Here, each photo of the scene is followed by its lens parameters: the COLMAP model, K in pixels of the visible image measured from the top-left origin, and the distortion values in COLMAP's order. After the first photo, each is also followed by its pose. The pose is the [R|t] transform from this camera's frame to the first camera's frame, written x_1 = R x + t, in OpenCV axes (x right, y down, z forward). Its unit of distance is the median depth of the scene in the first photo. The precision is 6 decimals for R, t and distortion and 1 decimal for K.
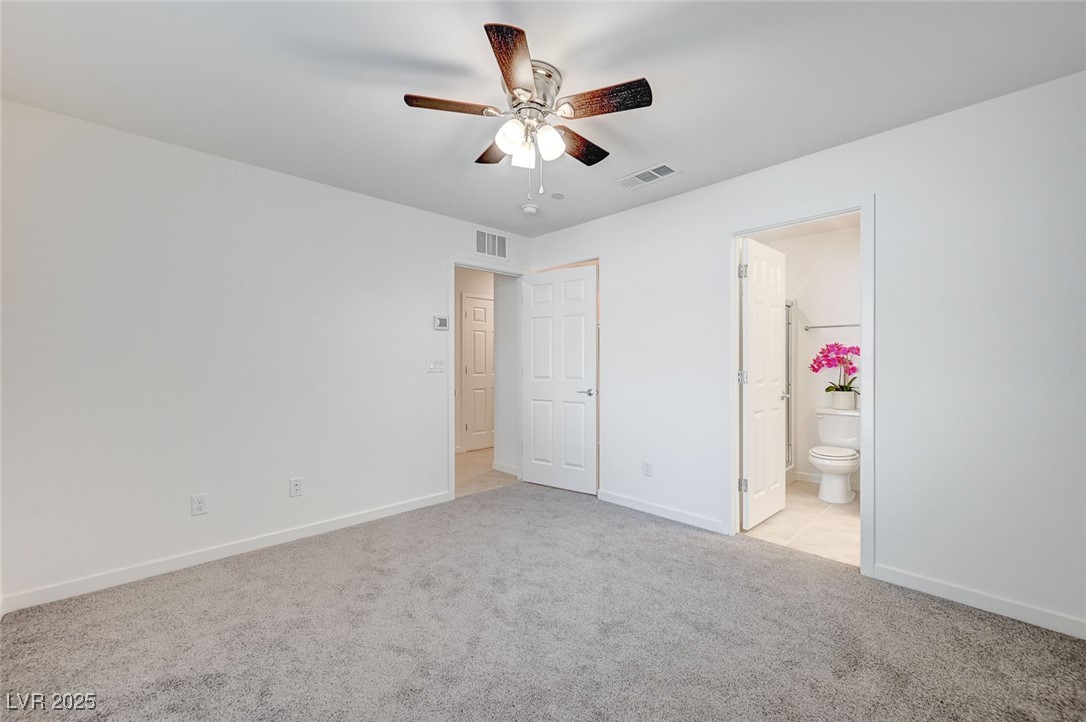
lens RADIAL K [[440.2, 0, 540.8], [0, 440.2, 363.4], [0, 0, 1]] dist [-0.001935, 0.000780]
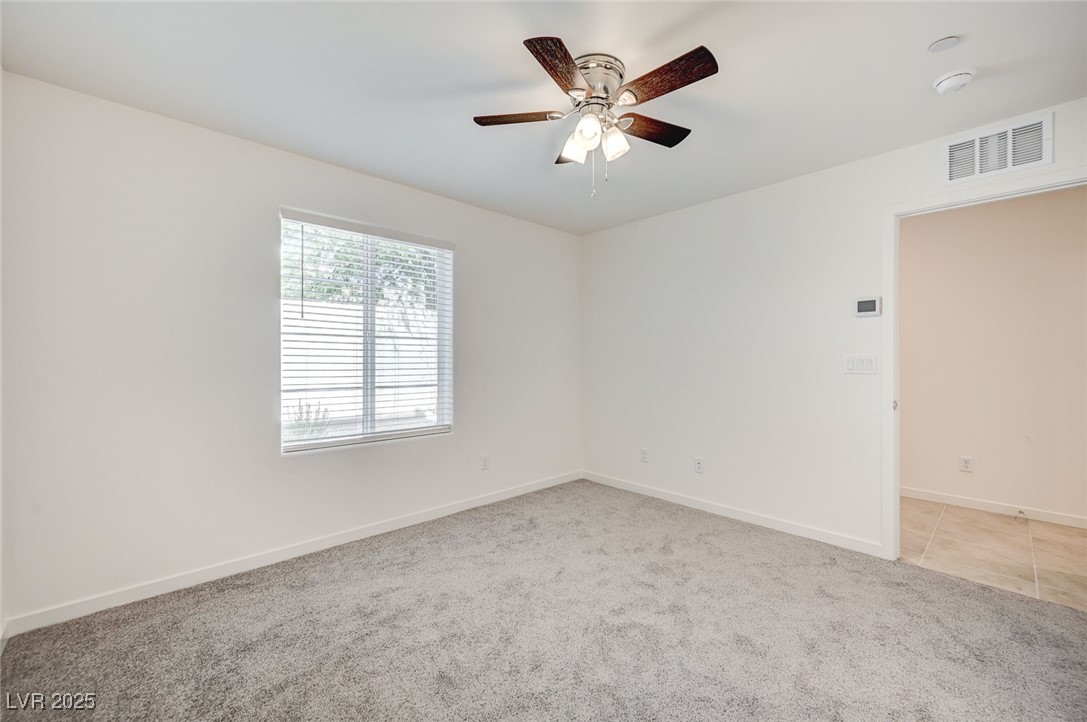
lens RADIAL K [[440.6, 0, 542.0], [0, 440.6, 362.5], [0, 0, 1]] dist [-0.001935, 0.000780]
pose [[-0.026016, 0.006845, -0.999638, 0.574267], [-0.000602, 0.999976, 0.006863, -0.005314], [0.999661, 0.000780, -0.026011, 0.538126]]
